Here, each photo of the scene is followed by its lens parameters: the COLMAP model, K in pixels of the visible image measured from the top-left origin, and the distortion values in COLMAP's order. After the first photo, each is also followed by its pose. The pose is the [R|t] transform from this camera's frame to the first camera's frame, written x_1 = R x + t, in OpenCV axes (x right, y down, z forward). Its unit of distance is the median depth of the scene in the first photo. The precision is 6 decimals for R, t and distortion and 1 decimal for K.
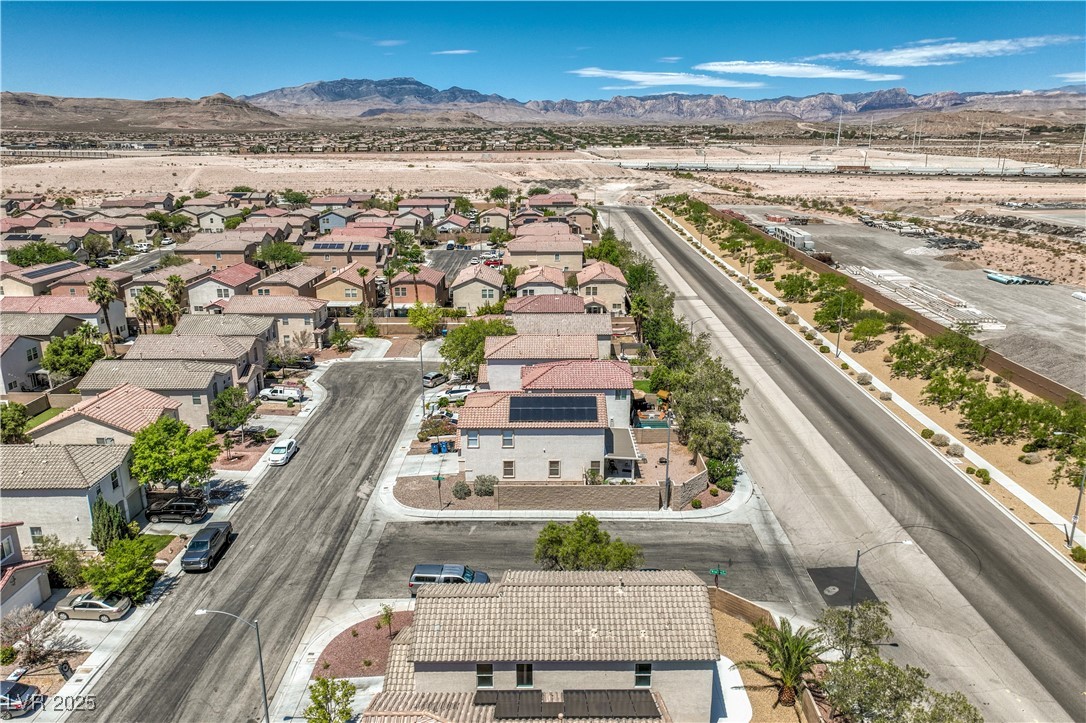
lens RADIAL K [[766.7, 0, 545.3], [0, 766.7, 360.7], [0, 0, 1]] dist [0.000095, 0.013822]
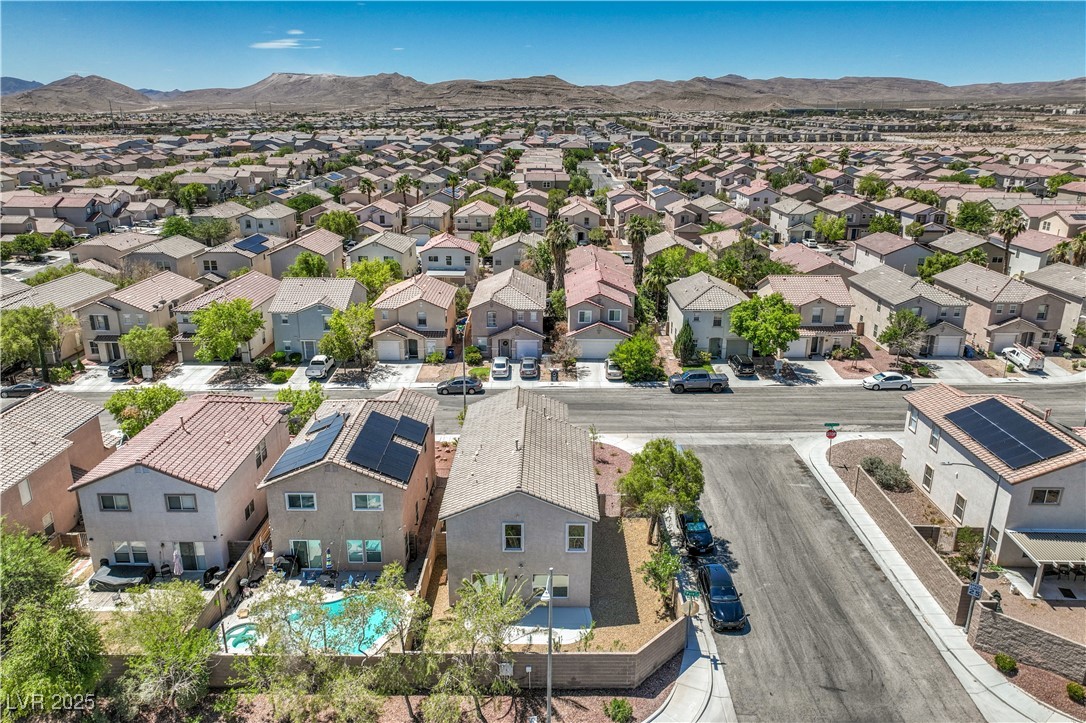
lens RADIAL K [[766.7, 0, 547.6], [0, 766.7, 354.9], [0, 0, 1]] dist [0.000095, 0.013822]
pose [[0.000994, 0.305741, -0.952114, 0.342510], [-0.284032, 0.912988, 0.292881, -0.044152], [0.958814, 0.270140, 0.087748, 0.300748]]
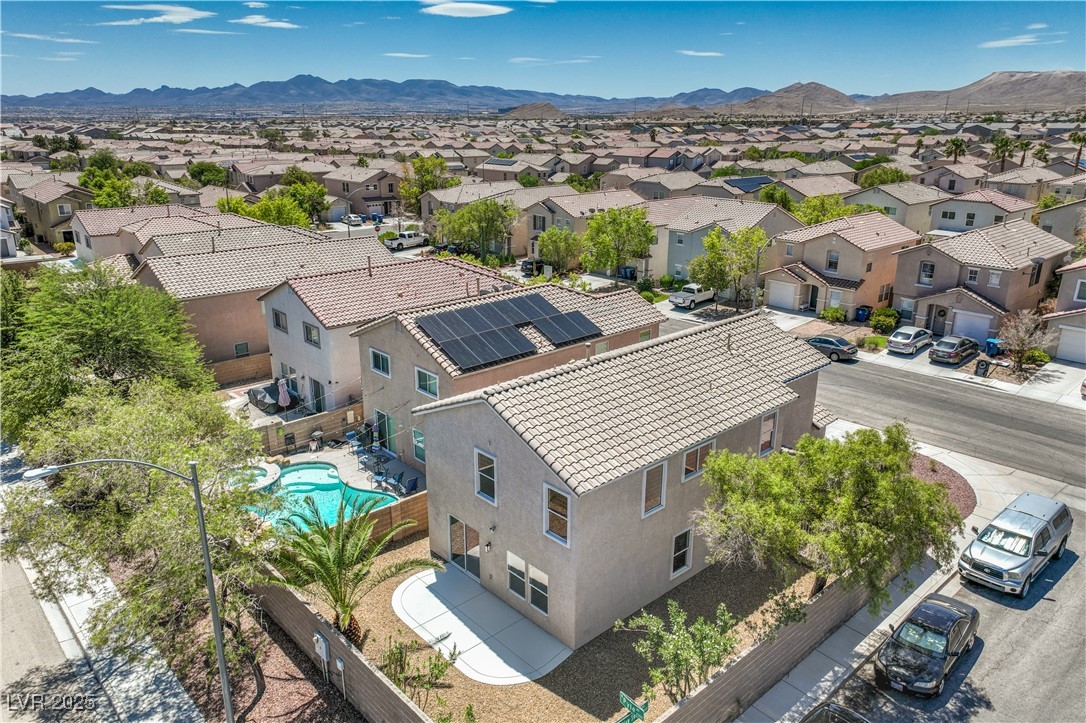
lens RADIAL K [[766.7, 0, 544.0], [0, 766.7, 360.8], [0, 0, 1]] dist [0.000095, 0.013822]
pose [[-0.734428, 0.211101, -0.645021, 0.174409], [-0.189128, 0.849089, 0.493232, -0.002330], [0.651802, 0.484235, -0.583670, 0.441445]]
